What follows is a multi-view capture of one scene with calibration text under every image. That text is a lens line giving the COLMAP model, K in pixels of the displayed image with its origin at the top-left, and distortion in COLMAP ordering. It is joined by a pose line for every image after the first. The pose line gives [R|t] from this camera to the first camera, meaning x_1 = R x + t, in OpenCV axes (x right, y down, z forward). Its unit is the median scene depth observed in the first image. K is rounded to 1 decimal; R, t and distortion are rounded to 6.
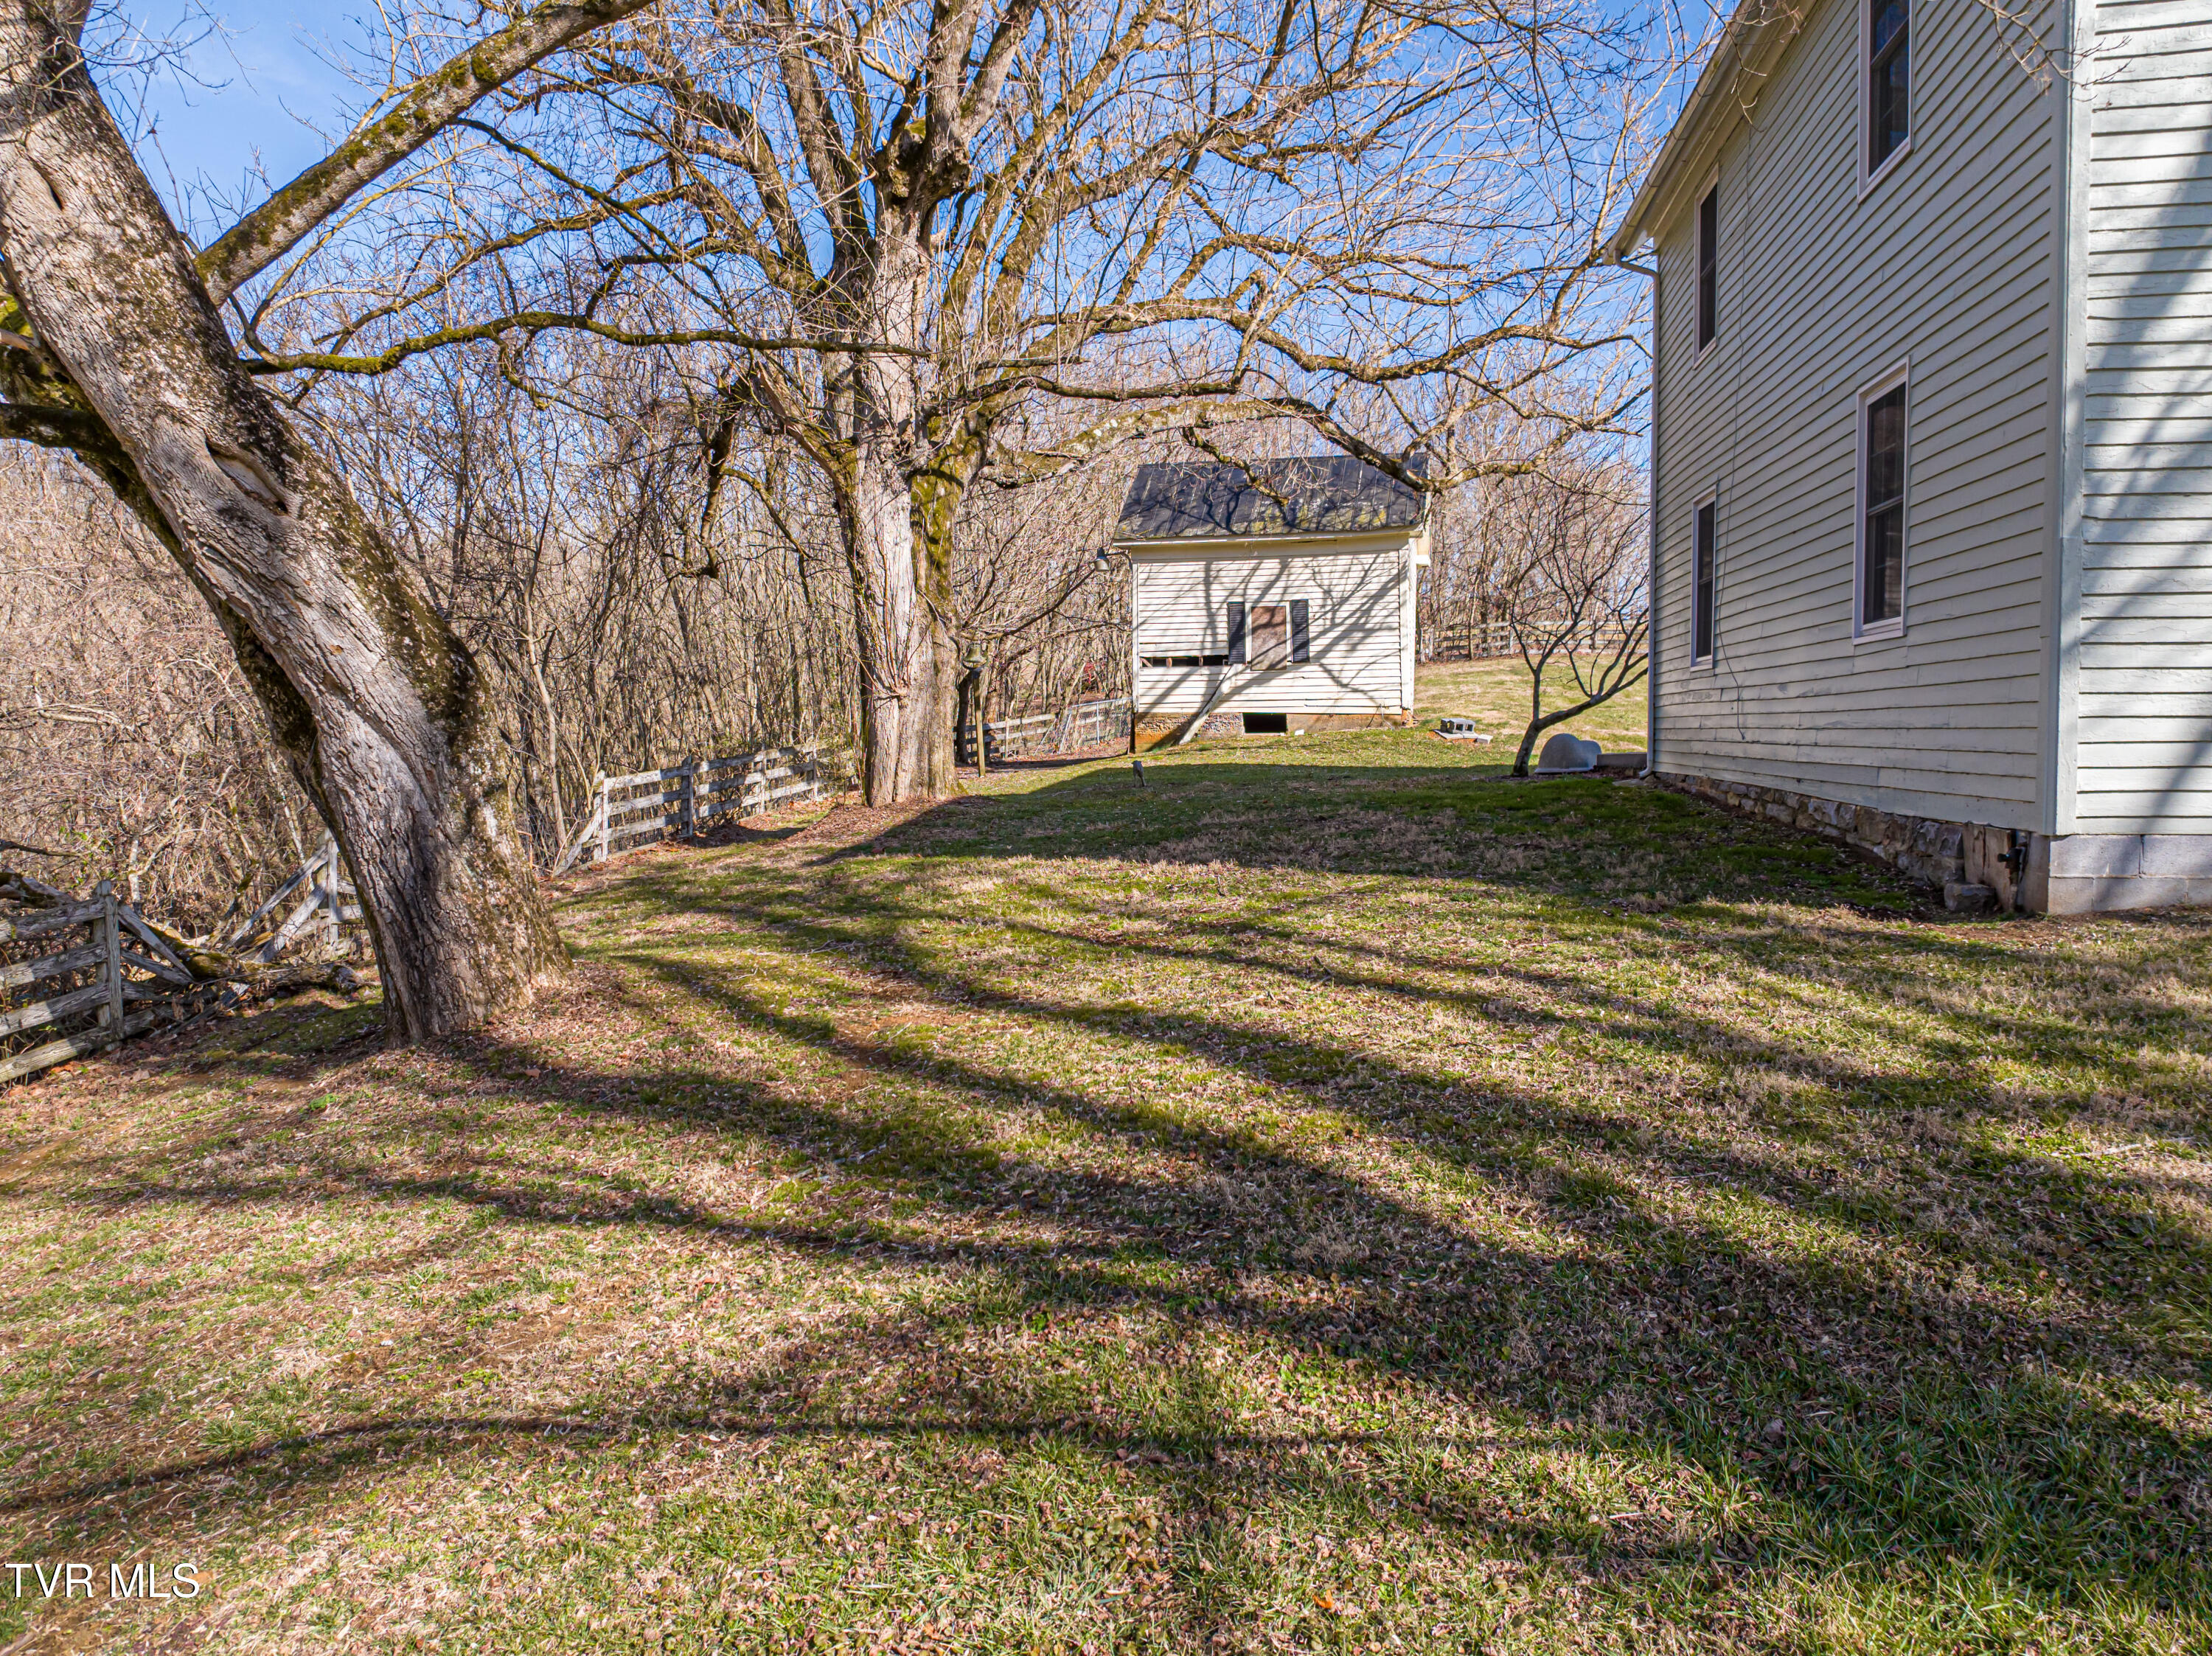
lens RADIAL K [[1560.8, 0, 1106.0], [0, 1560.8, 828.0], [0, 0, 1]] dist [-0.030936, -0.002690]
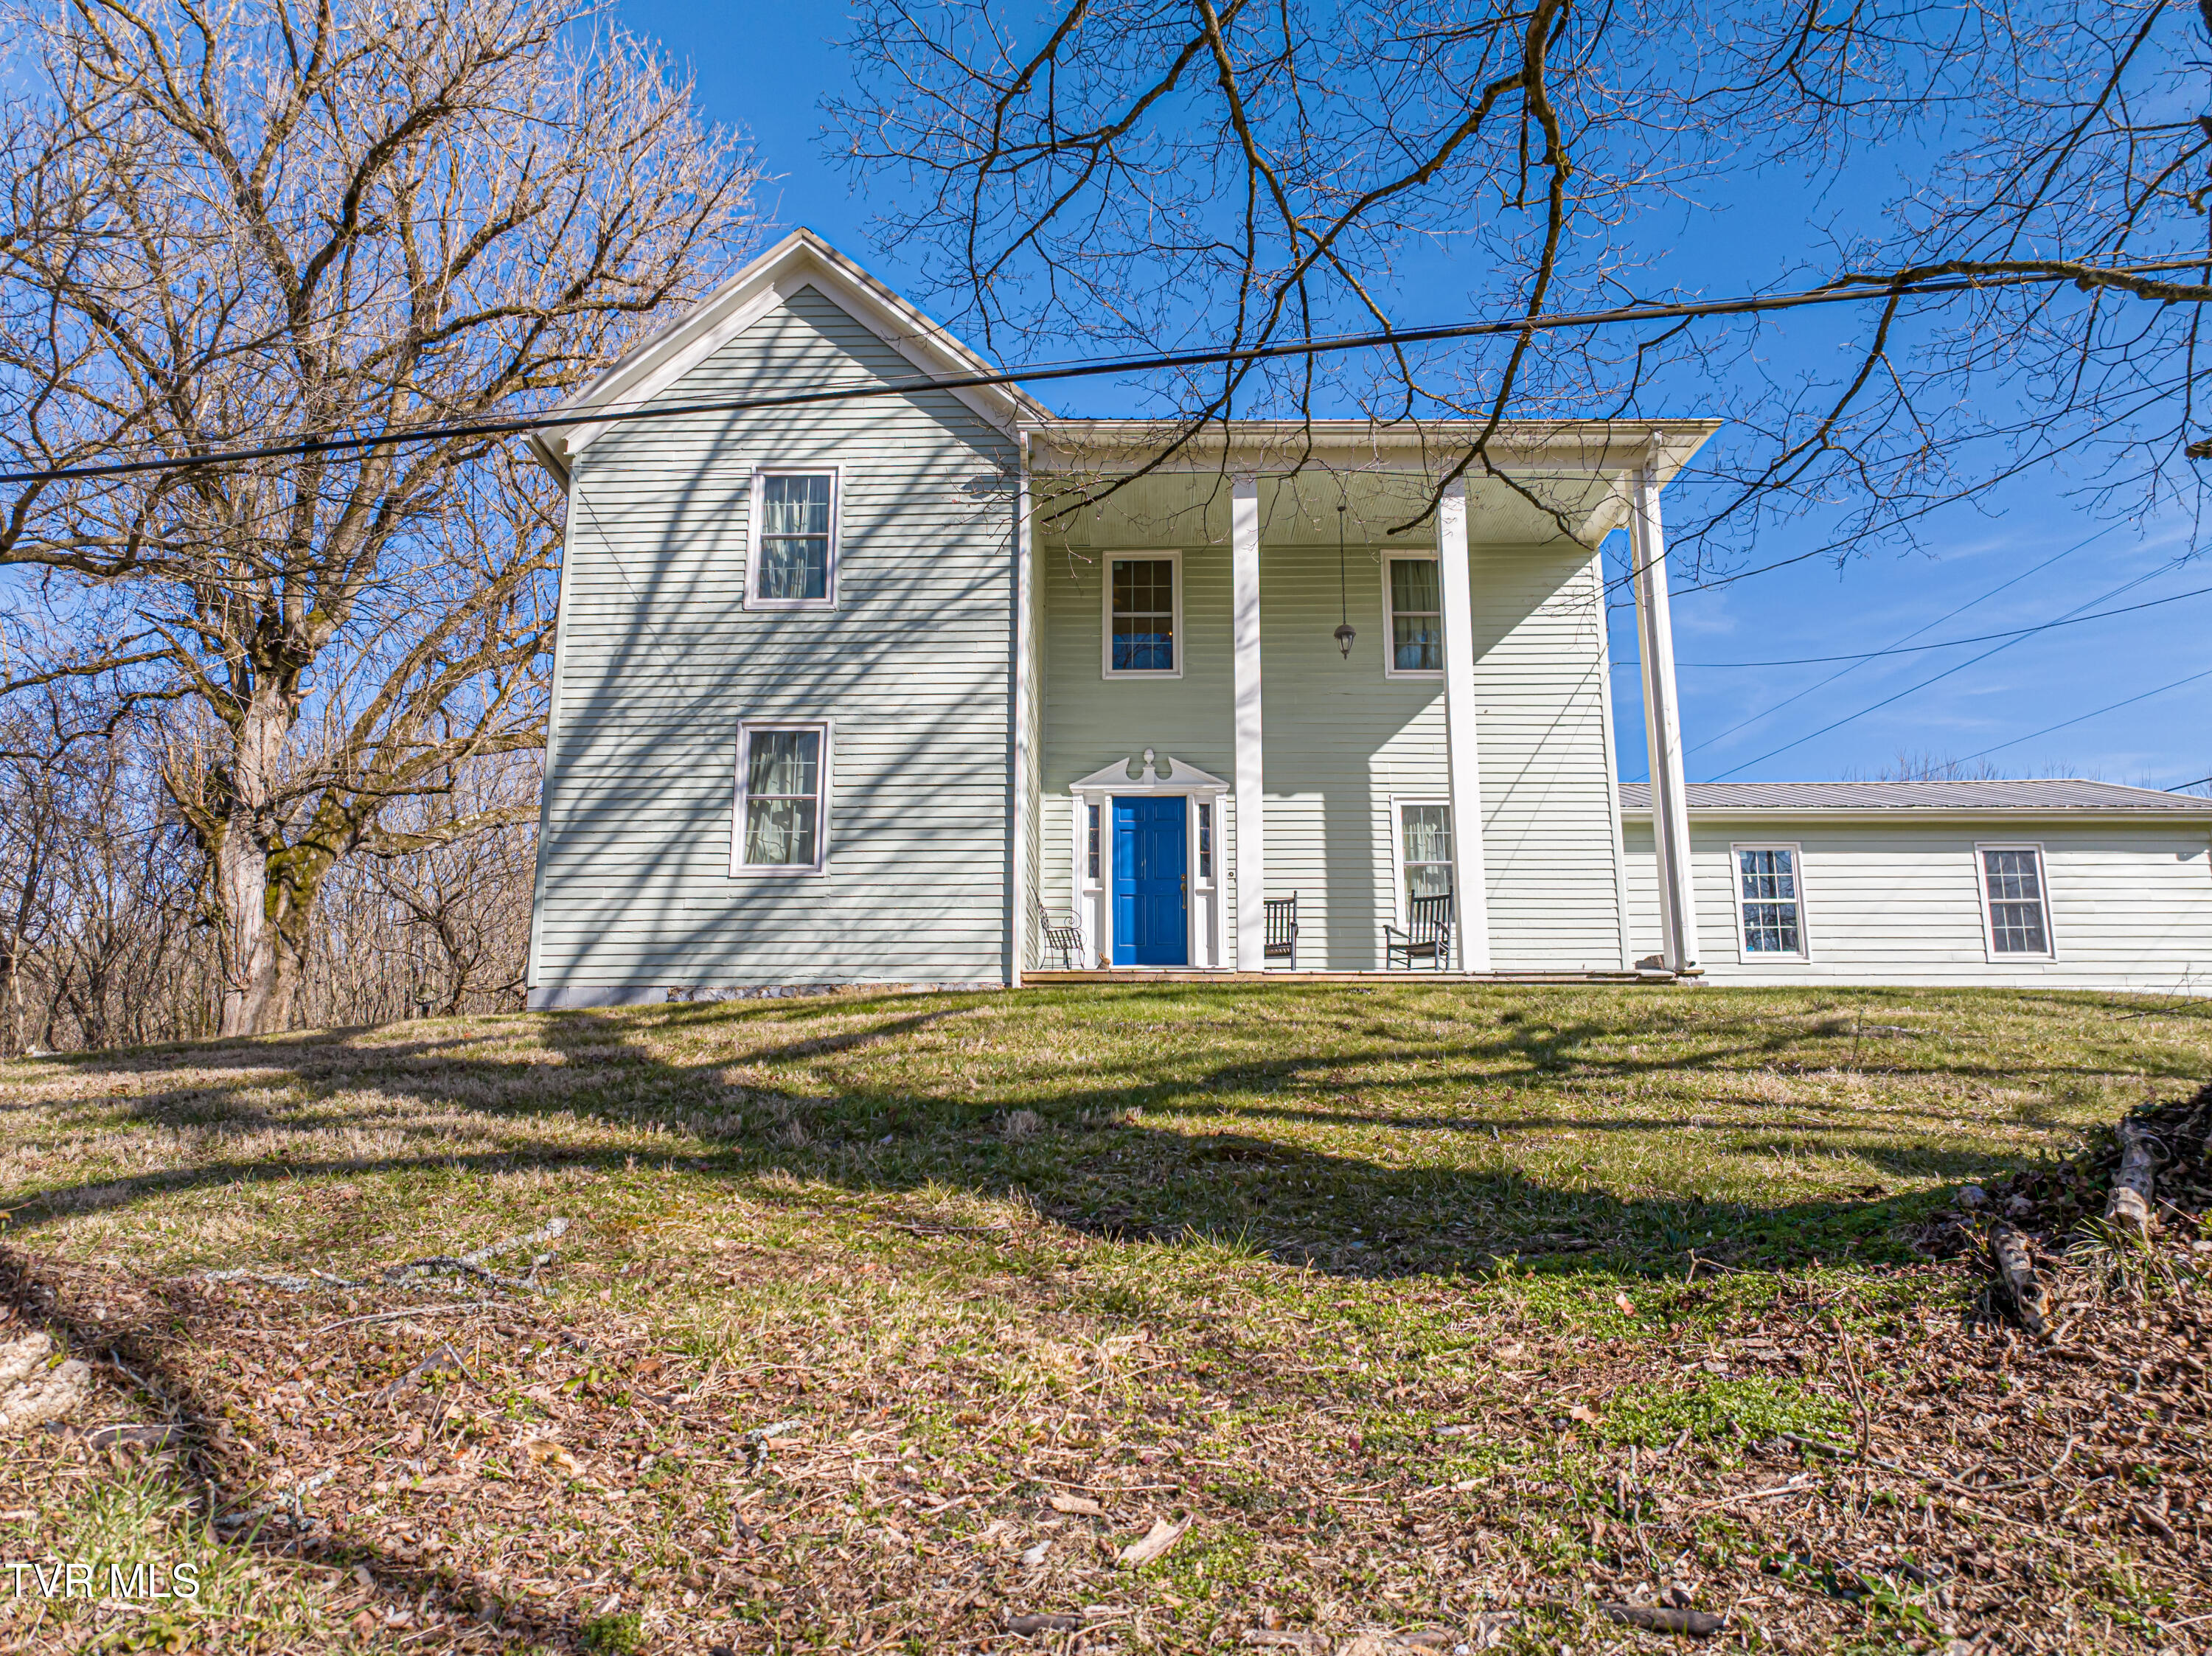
lens RADIAL K [[1560.8, 0, 1106.0], [0, 1560.8, 828.0], [0, 0, 1]] dist [-0.030936, -0.002690]
pose [[0.992035, 0.026744, 0.123094, 0.513756], [0.006727, 0.964559, -0.263782, 0.164596], [-0.125786, 0.262509, 0.956696, -0.548010]]
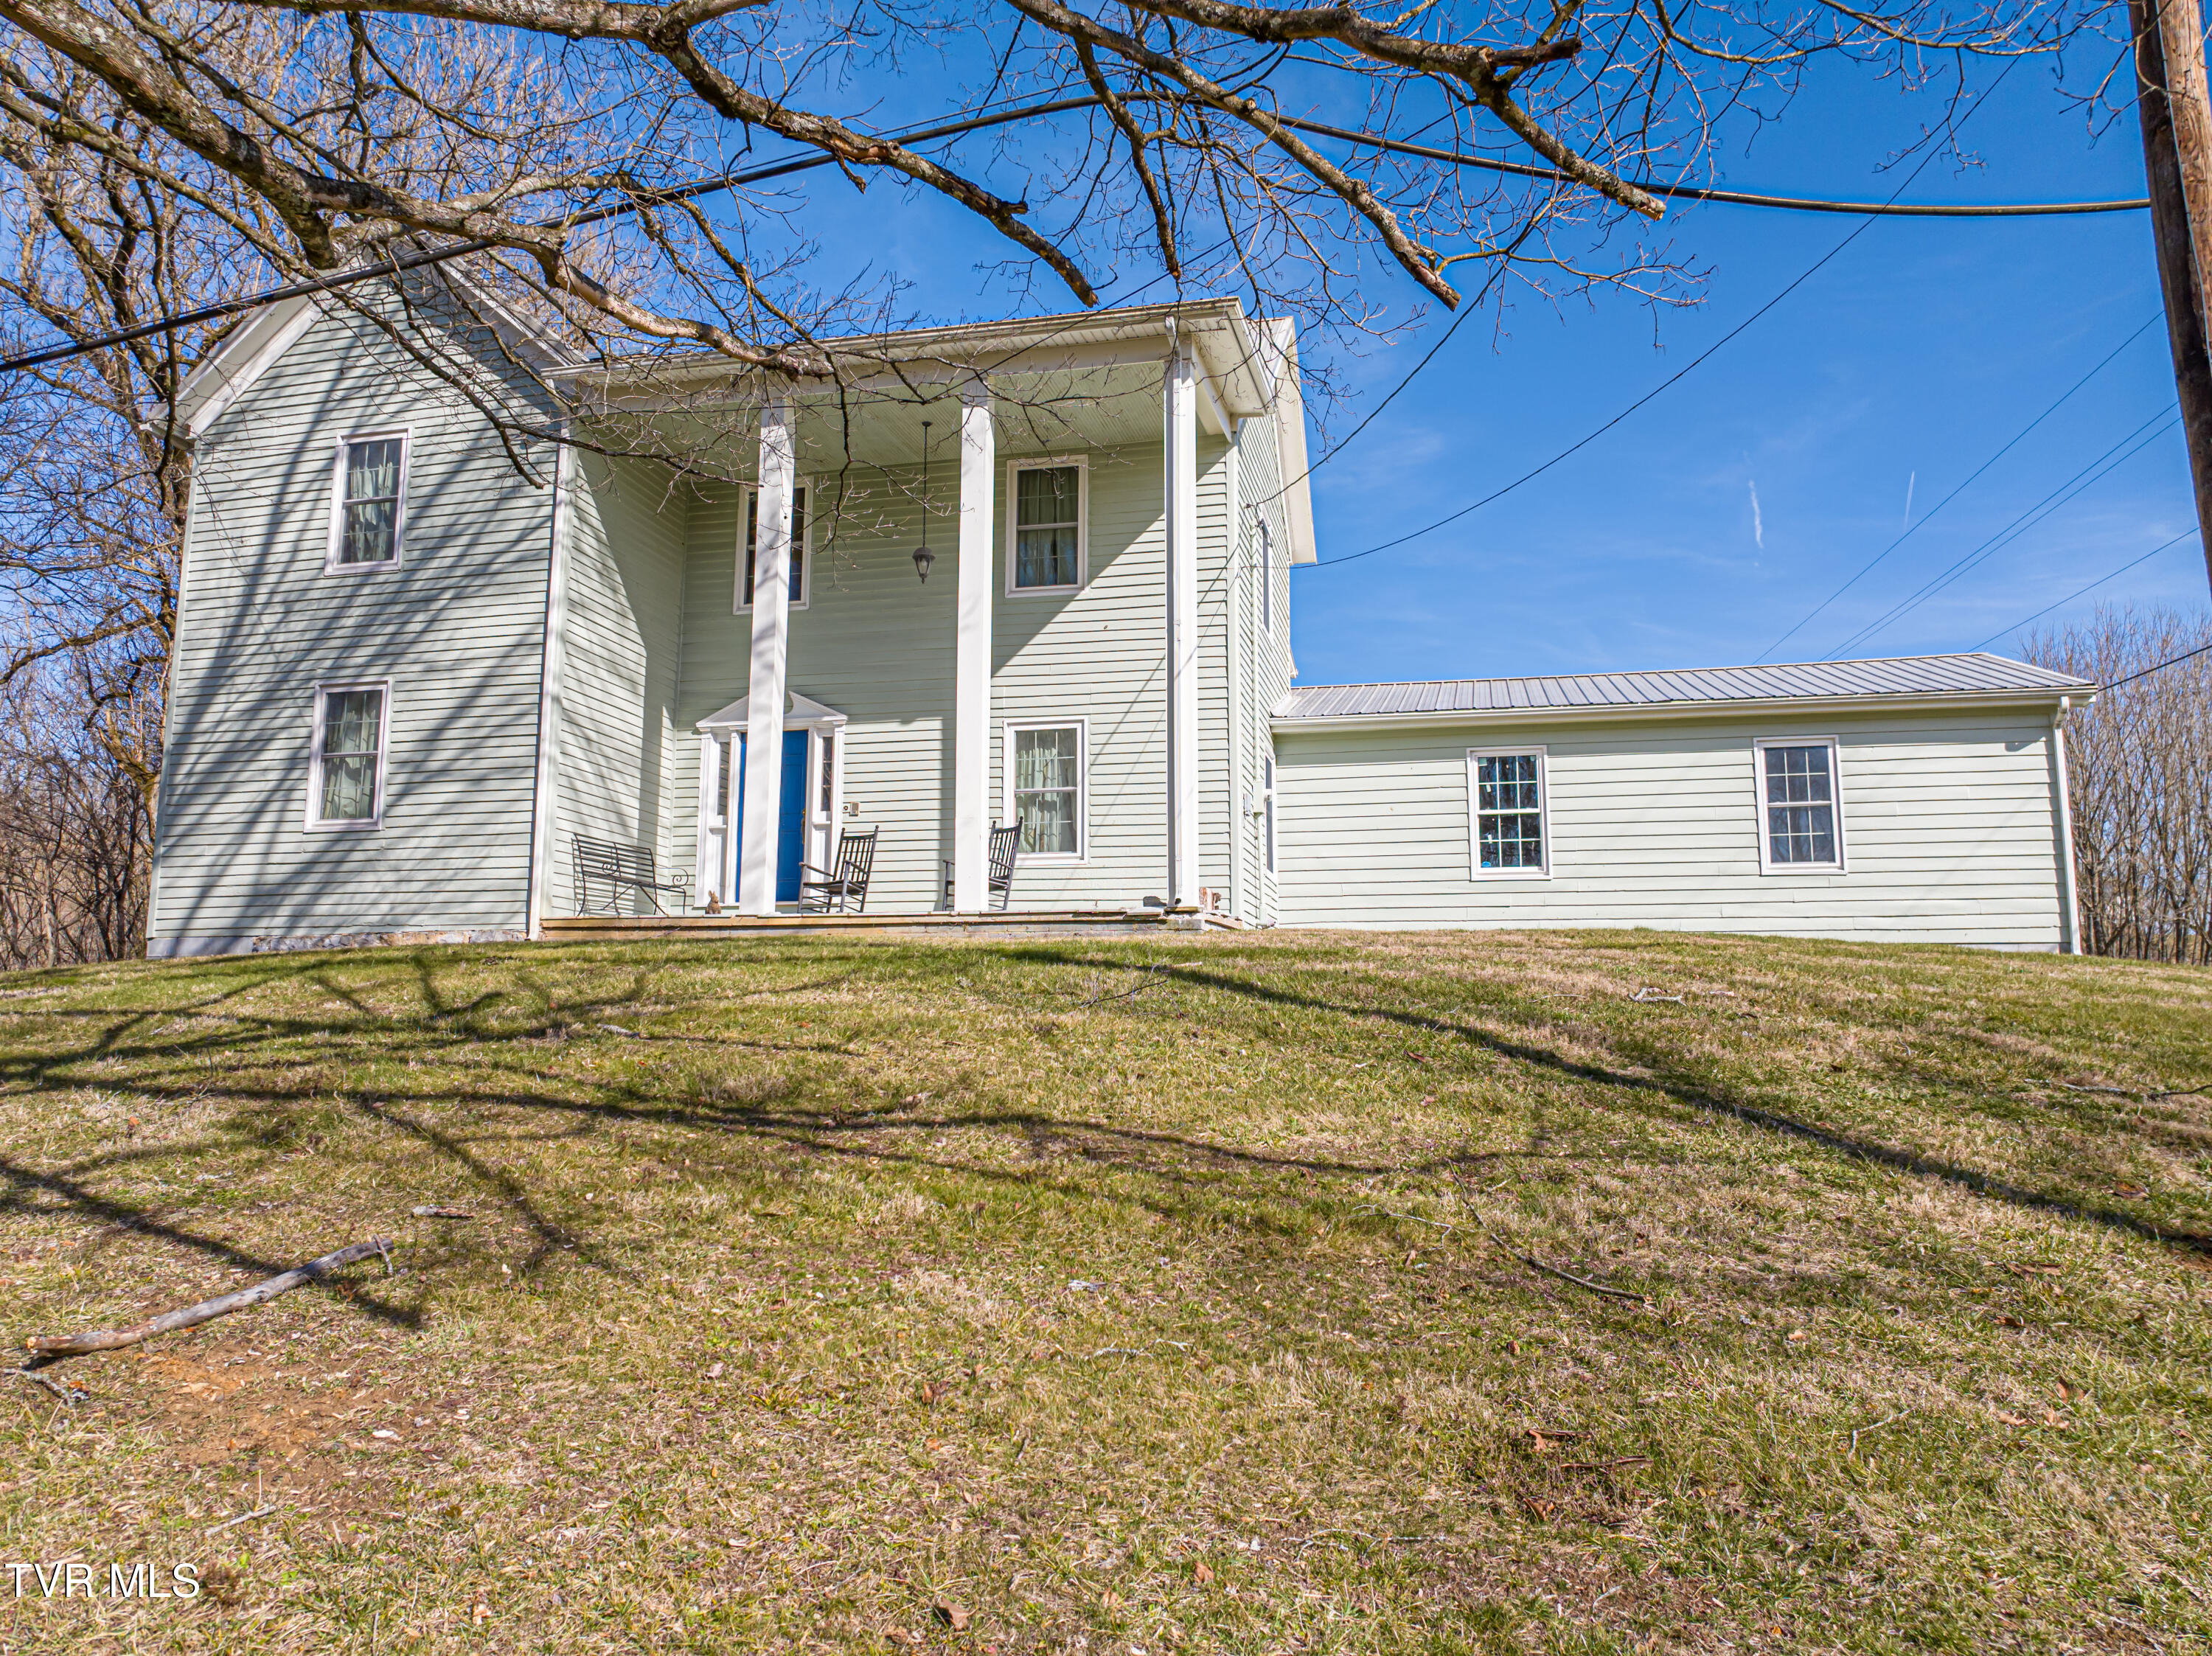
lens RADIAL K [[1537.4, 0, 1185.4], [0, 1537.4, 821.7], [0, 0, 1]] dist [-0.036394, -0.005178]
pose [[0.997242, -0.009397, -0.073620, 1.059541], [-0.005037, 0.981097, -0.193452, 0.120636], [0.074047, 0.193289, 0.978344, -0.522947]]
